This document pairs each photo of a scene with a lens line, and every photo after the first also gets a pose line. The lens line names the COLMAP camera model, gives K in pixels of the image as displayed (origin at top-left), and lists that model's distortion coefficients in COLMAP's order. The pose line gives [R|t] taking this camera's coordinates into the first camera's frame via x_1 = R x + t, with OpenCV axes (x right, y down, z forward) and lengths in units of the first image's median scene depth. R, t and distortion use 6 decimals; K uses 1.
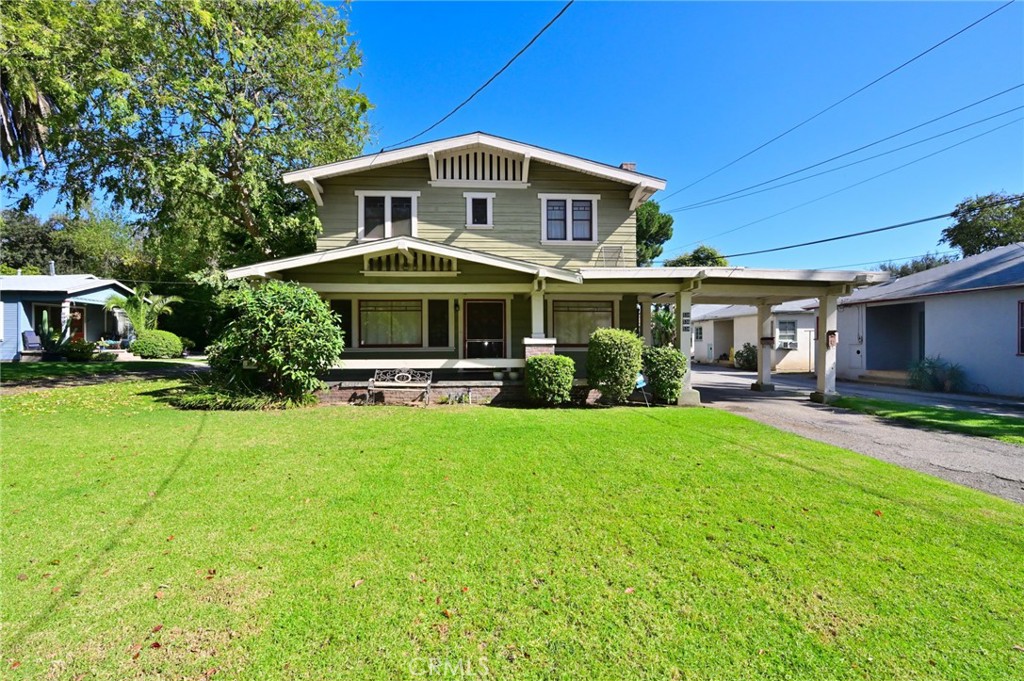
lens RADIAL K [[430.1, 0, 513.5], [0, 430.1, 343.8], [0, 0, 1]] dist [-0.002870, -0.000503]
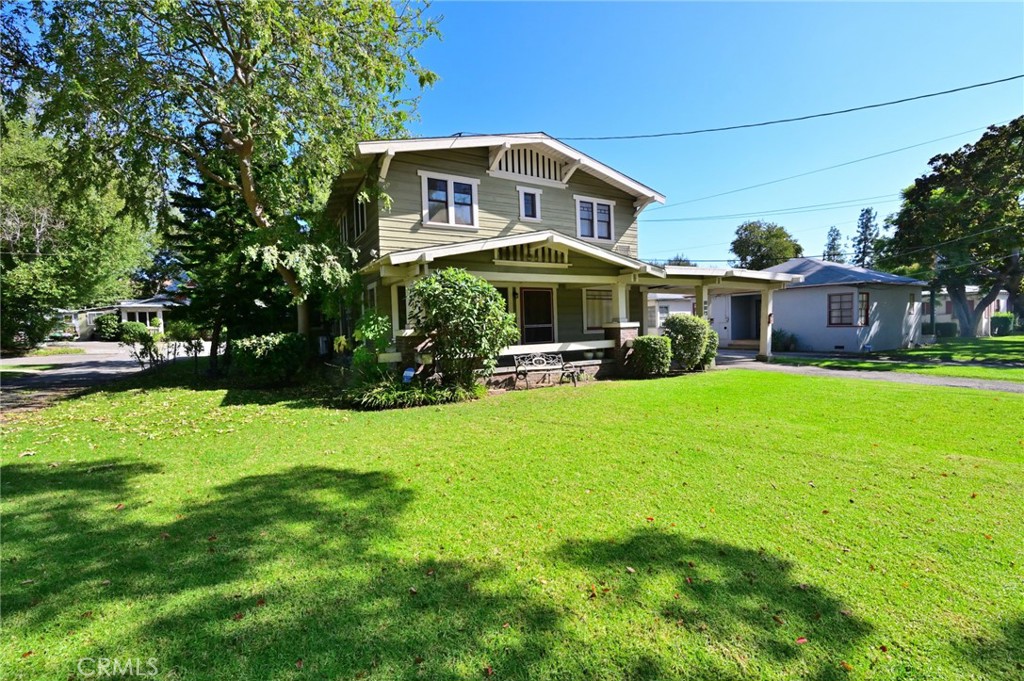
lens RADIAL K [[430.1, 0, 518.7], [0, 430.1, 342.6], [0, 0, 1]] dist [-0.002870, -0.000503]
pose [[0.890289, -0.041704, 0.453482, -0.612163], [0.026167, 0.998837, 0.040485, -0.010342], [-0.454643, -0.024177, 0.890345, 0.050589]]
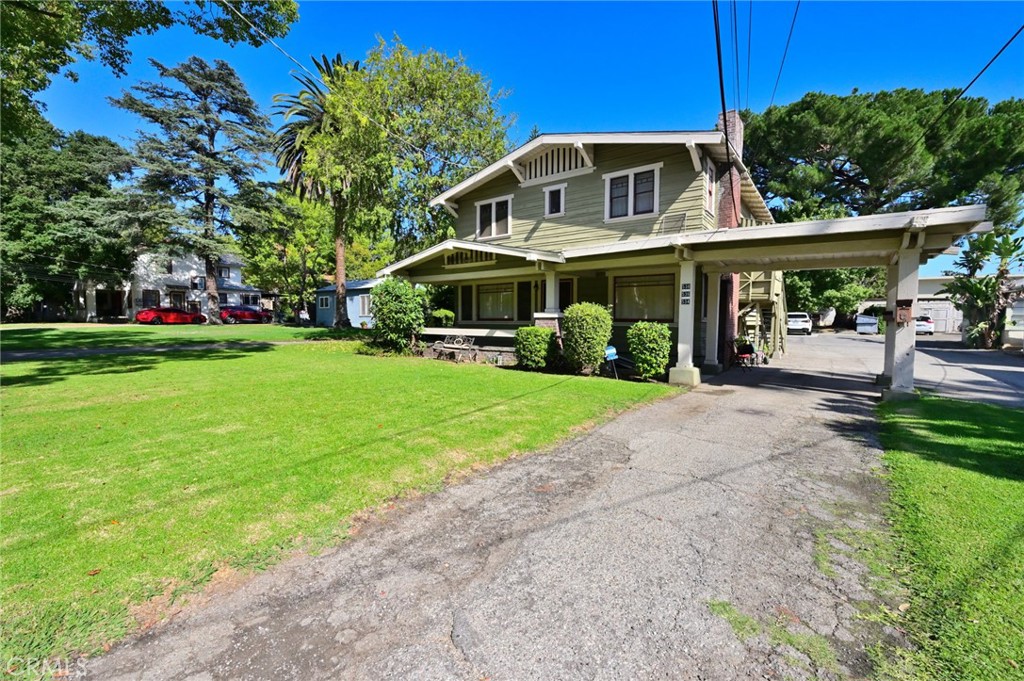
lens RADIAL K [[430.1, 0, 513.0], [0, 430.1, 341.6], [0, 0, 1]] dist [-0.002870, -0.000503]
pose [[0.764345, 0.038343, -0.643666, 0.591062], [-0.008789, 0.998757, 0.049059, 0.007131], [0.644747, -0.031840, 0.763732, 0.047255]]
